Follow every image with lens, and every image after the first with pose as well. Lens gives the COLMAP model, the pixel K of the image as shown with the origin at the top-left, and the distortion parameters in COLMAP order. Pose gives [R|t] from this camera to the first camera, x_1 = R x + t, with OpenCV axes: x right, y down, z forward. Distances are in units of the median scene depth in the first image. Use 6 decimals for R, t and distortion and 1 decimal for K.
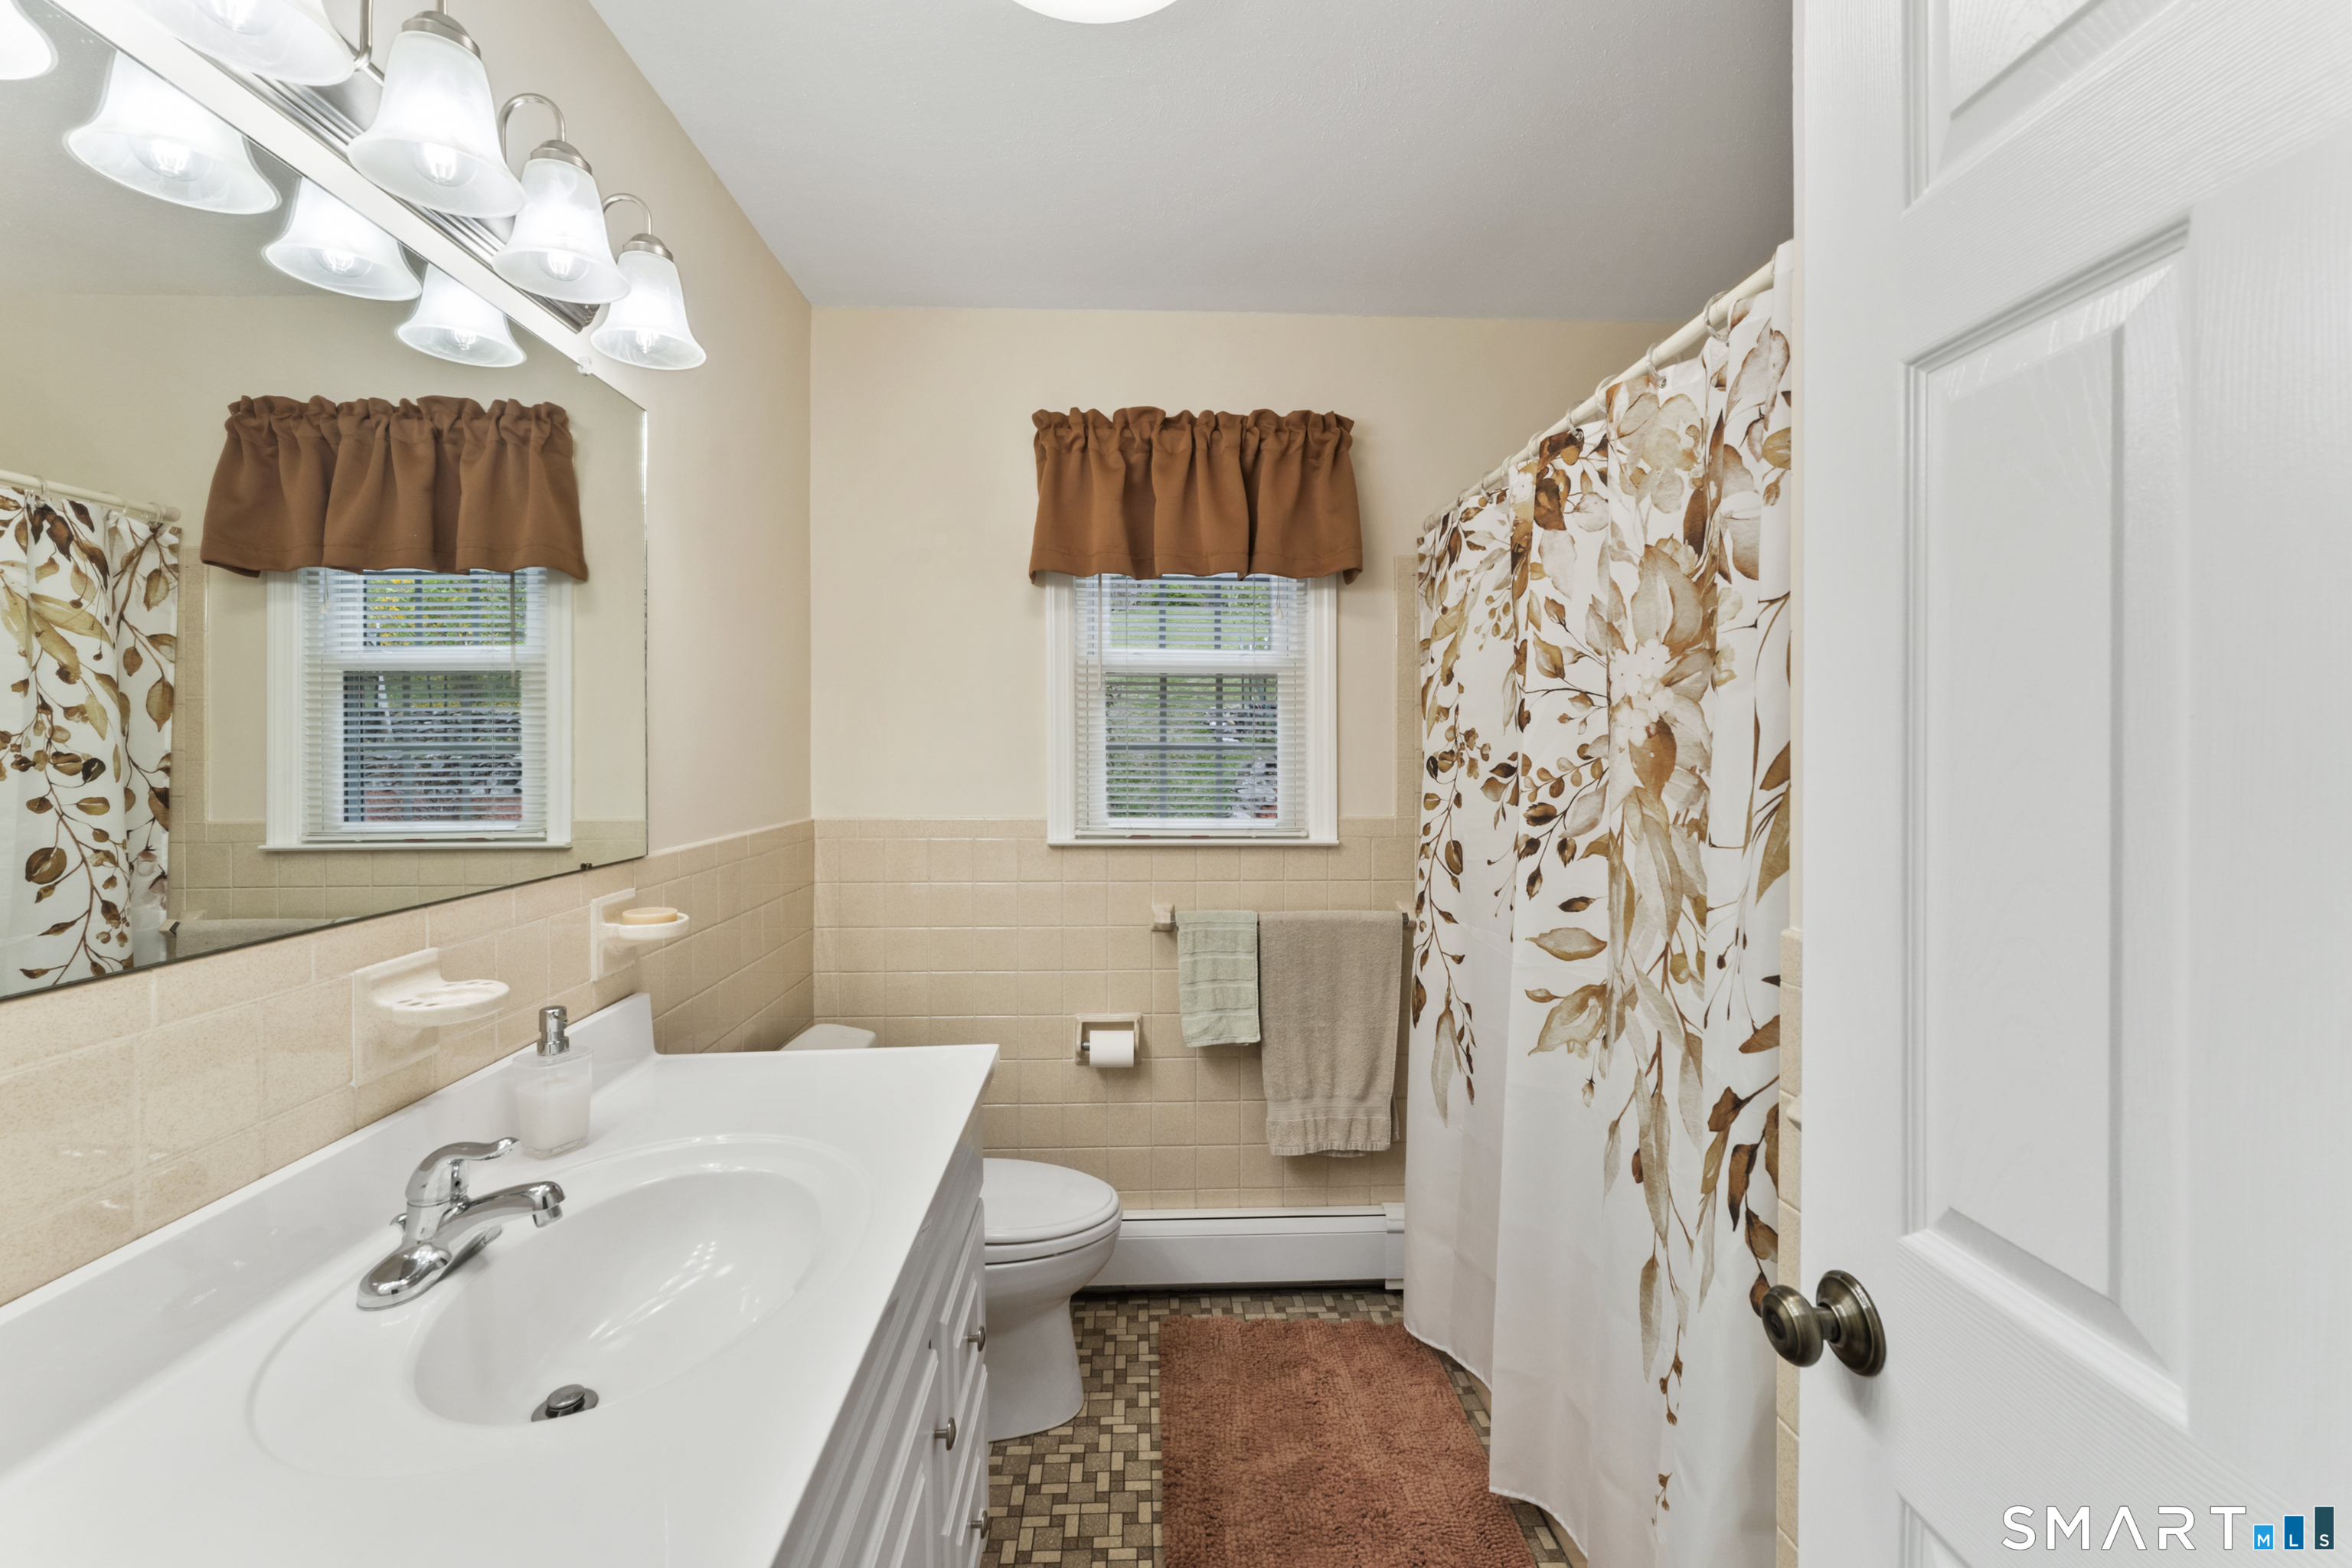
lens RADIAL K [[993.5, 0, 1177.7], [0, 993.5, 744.8], [0, 0, 1]] dist [-0.001488, -0.000725]
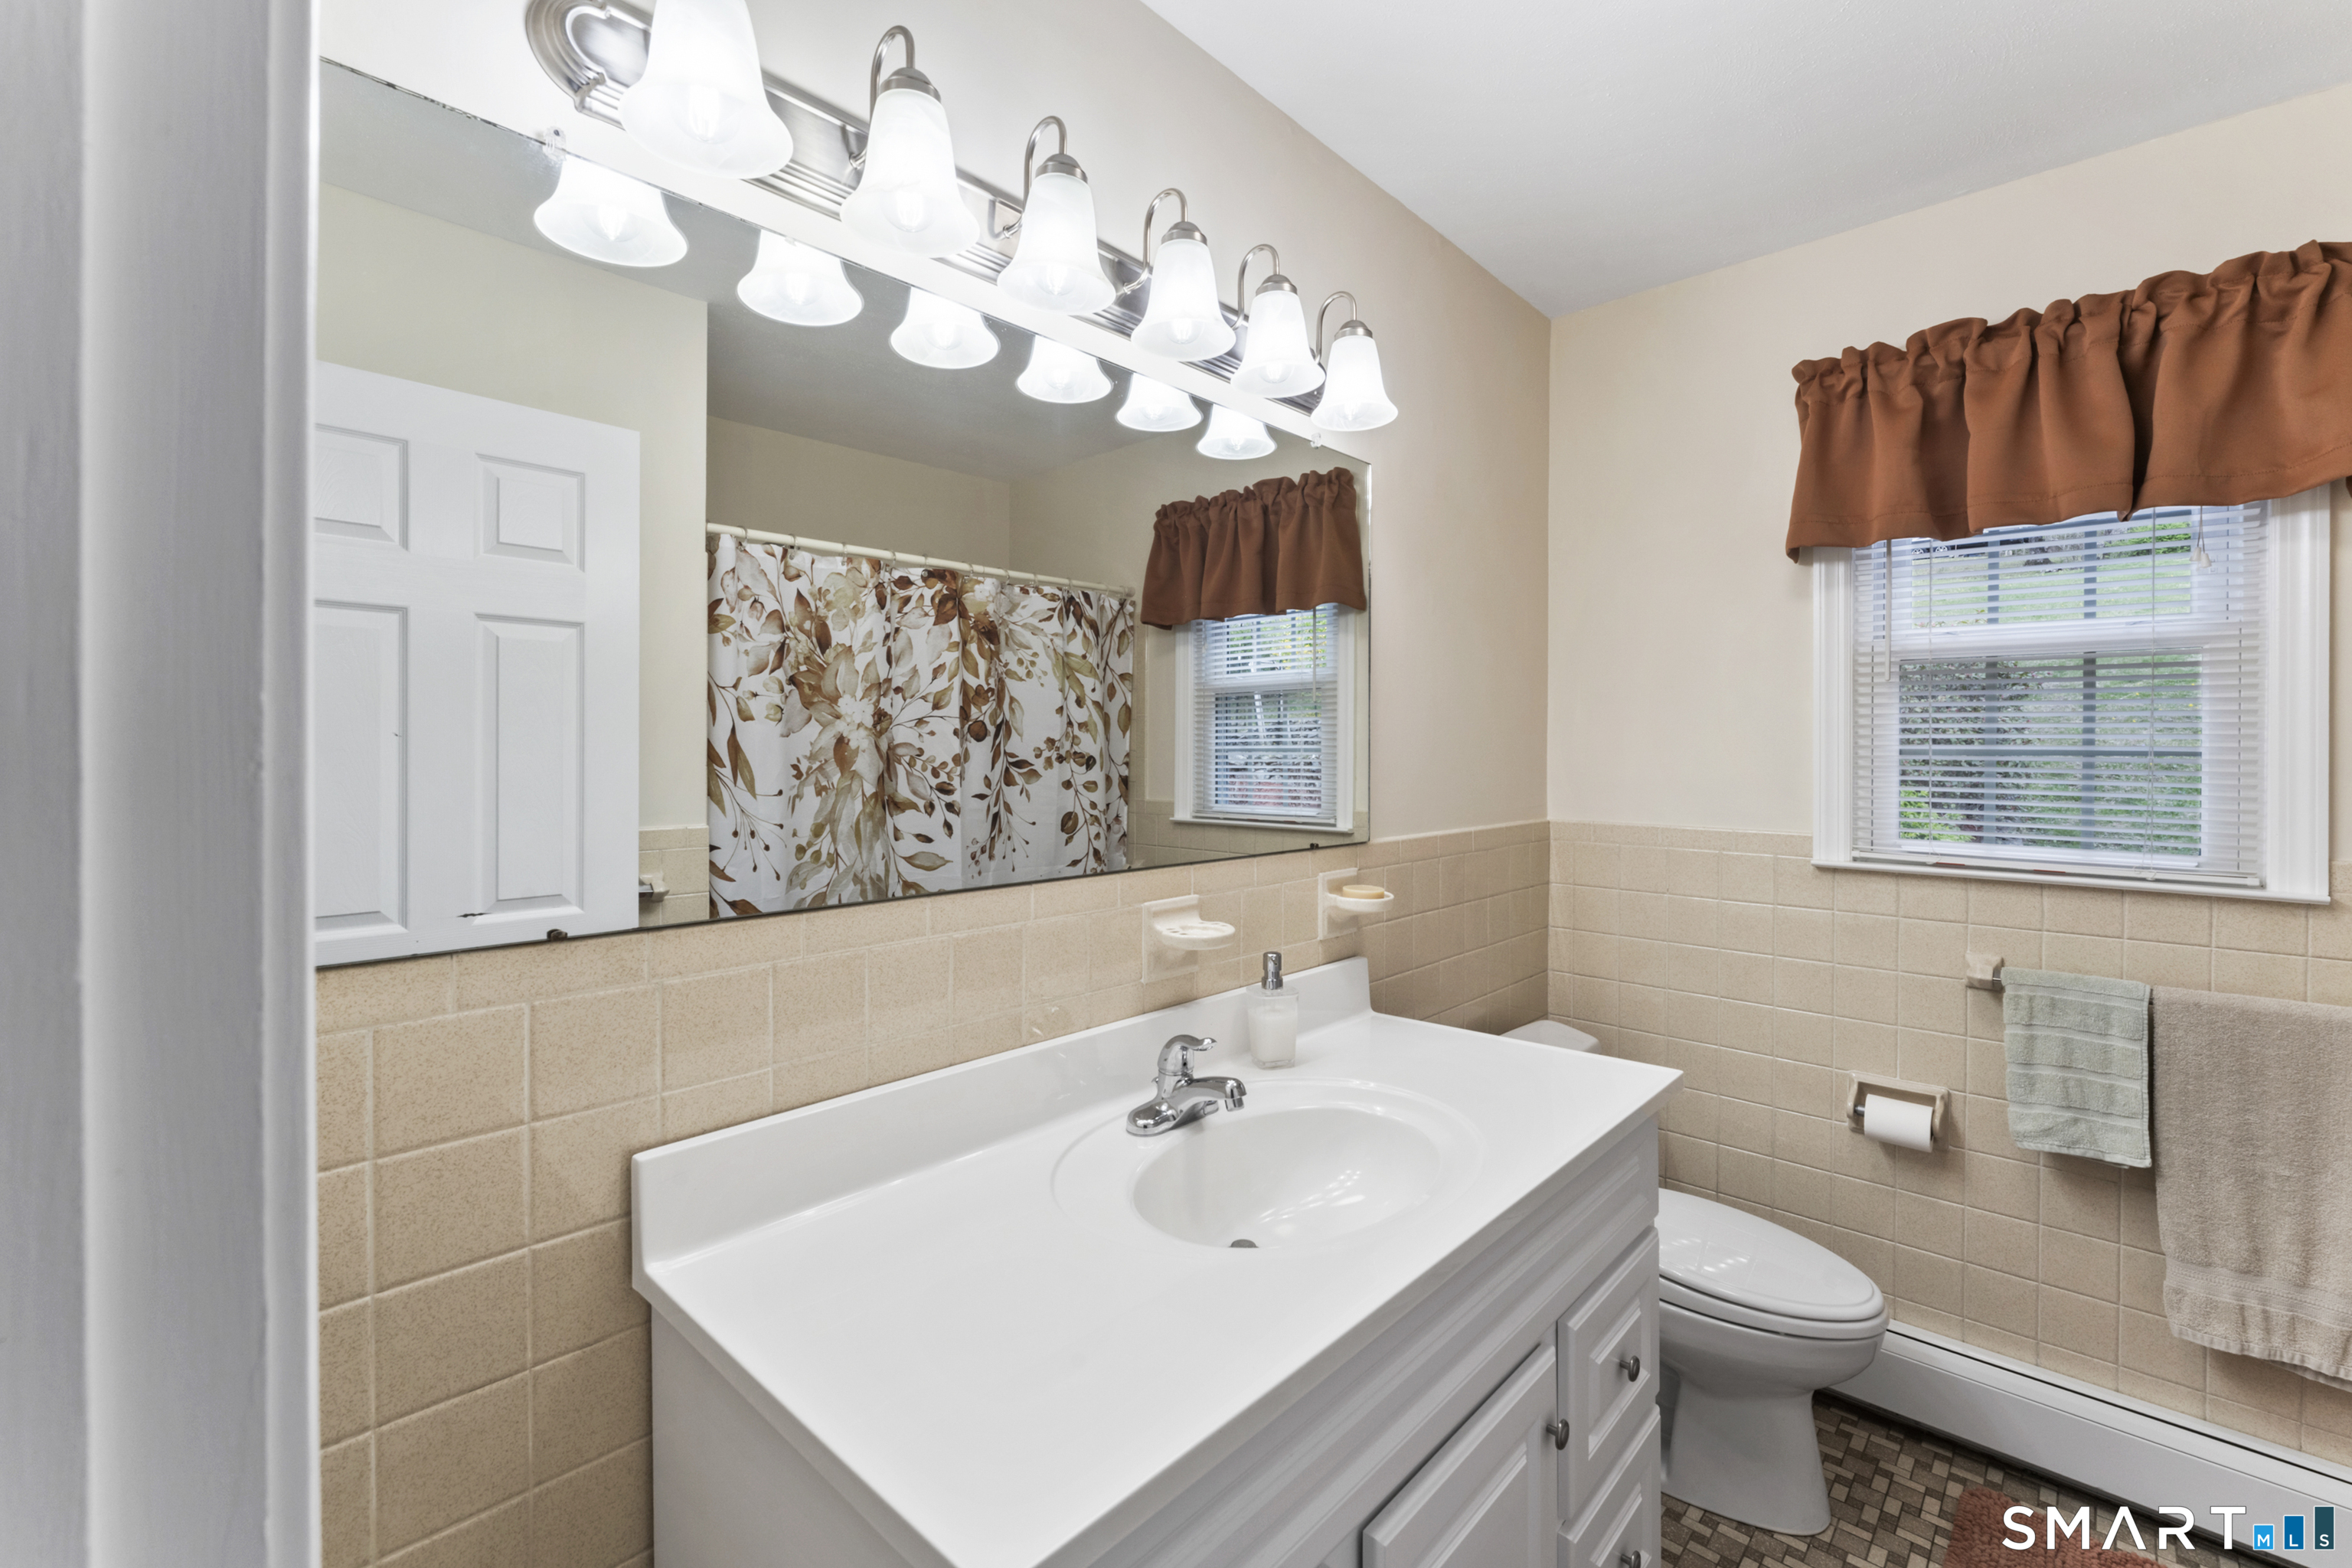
lens RADIAL K [[993.5, 0, 1177.7], [0, 993.5, 744.8], [0, 0, 1]] dist [-0.001488, -0.000725]
pose [[0.698139, -0.000220, -0.715962, 0.104926], [-0.002194, 0.999995, -0.002447, 0.000034], [0.715959, 0.003280, 0.698135, 0.009238]]
